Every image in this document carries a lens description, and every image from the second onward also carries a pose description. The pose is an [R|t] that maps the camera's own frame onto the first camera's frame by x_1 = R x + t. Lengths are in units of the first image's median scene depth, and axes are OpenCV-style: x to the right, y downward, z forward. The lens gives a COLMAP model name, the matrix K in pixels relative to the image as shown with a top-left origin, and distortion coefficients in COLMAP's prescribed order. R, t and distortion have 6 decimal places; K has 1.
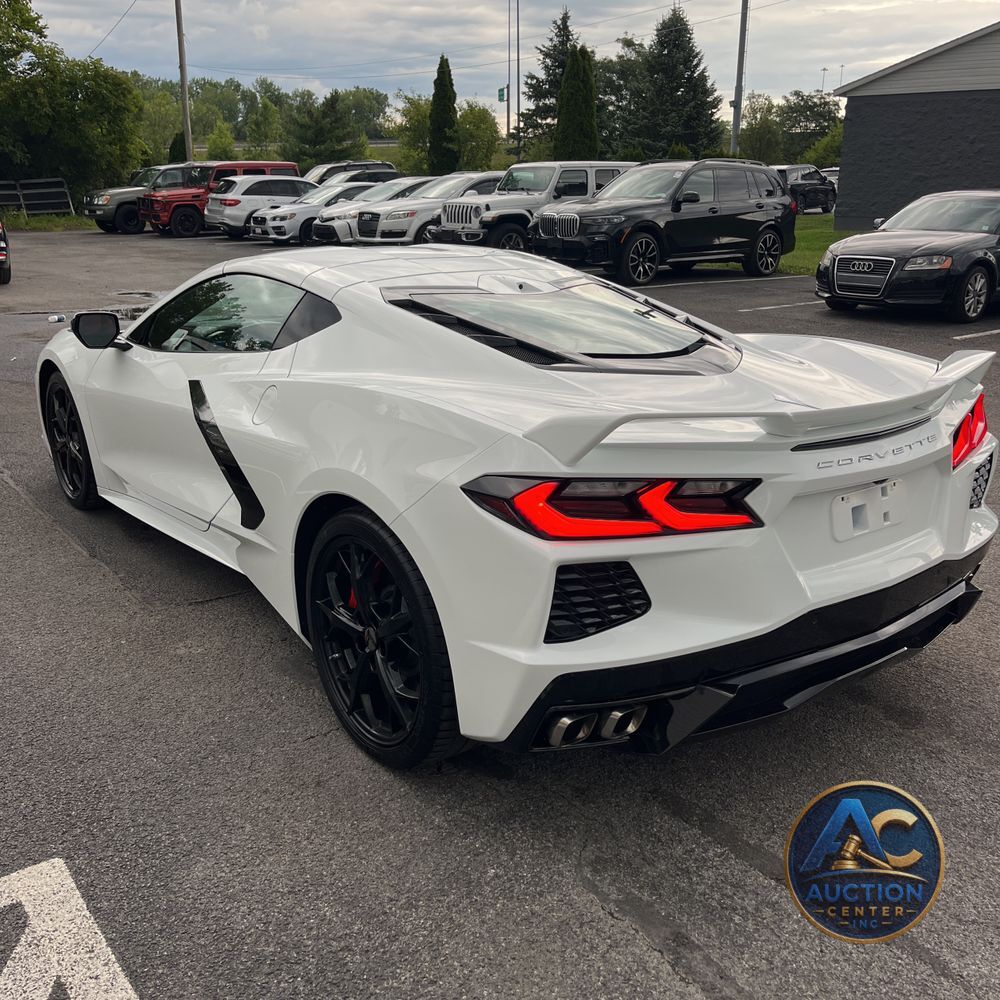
lens RADIAL K [[1014.2, 0, 508.5], [0, 1014.2, 495.4], [0, 0, 1]] dist [0.047396, -0.033433]
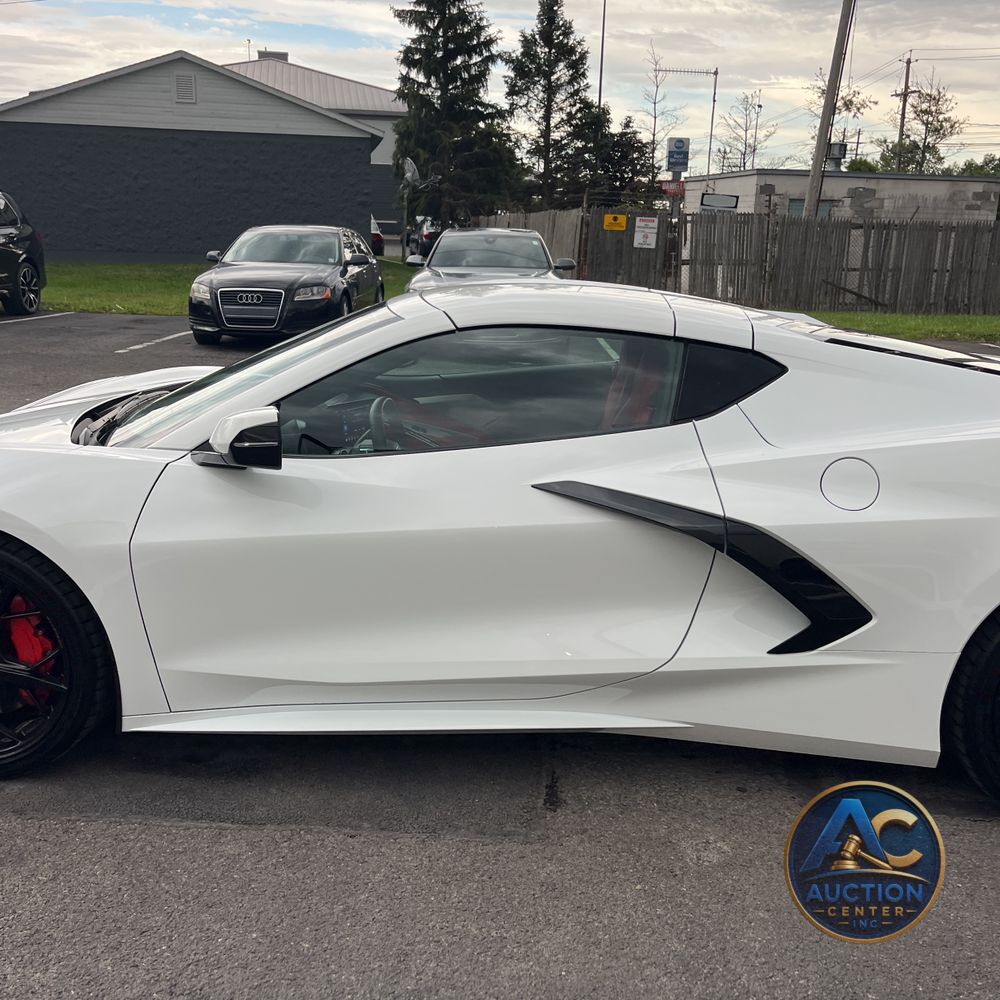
lens RADIAL K [[1019.0, 0, 489.6], [0, 1019.0, 501.8], [0, 0, 1]] dist [0.032271, -0.021108]
pose [[0.652458, -0.183453, 0.735285, -0.119015], [0.201968, 0.977259, 0.064607, -0.021723], [-0.730416, 0.106350, 0.674672, 0.081055]]
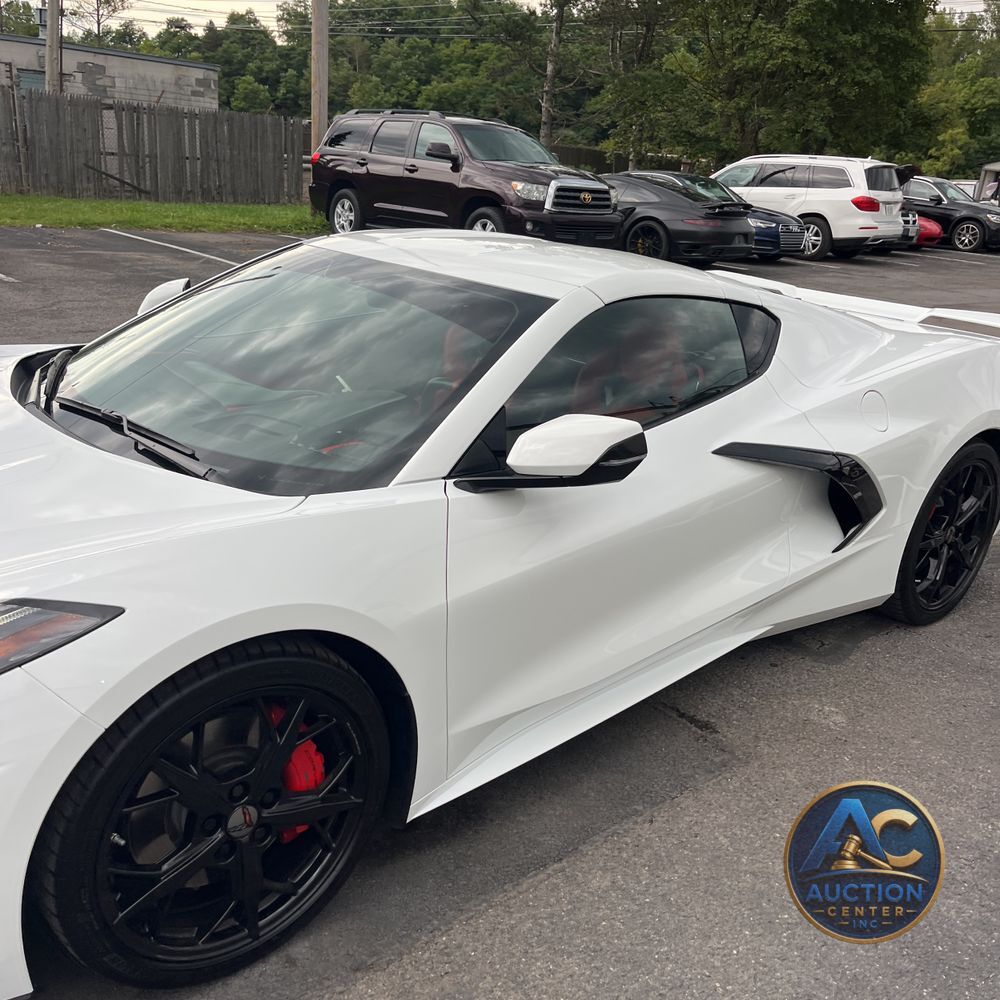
lens RADIAL K [[1017.2, 0, 510.0], [0, 1017.2, 503.1], [0, 0, 1]] dist [0.035917, -0.022859]
pose [[-0.080829, -0.335798, 0.938460, -0.144079], [0.214387, 0.913646, 0.345384, -0.052219], [-0.973399, 0.229111, -0.001858, 0.164847]]
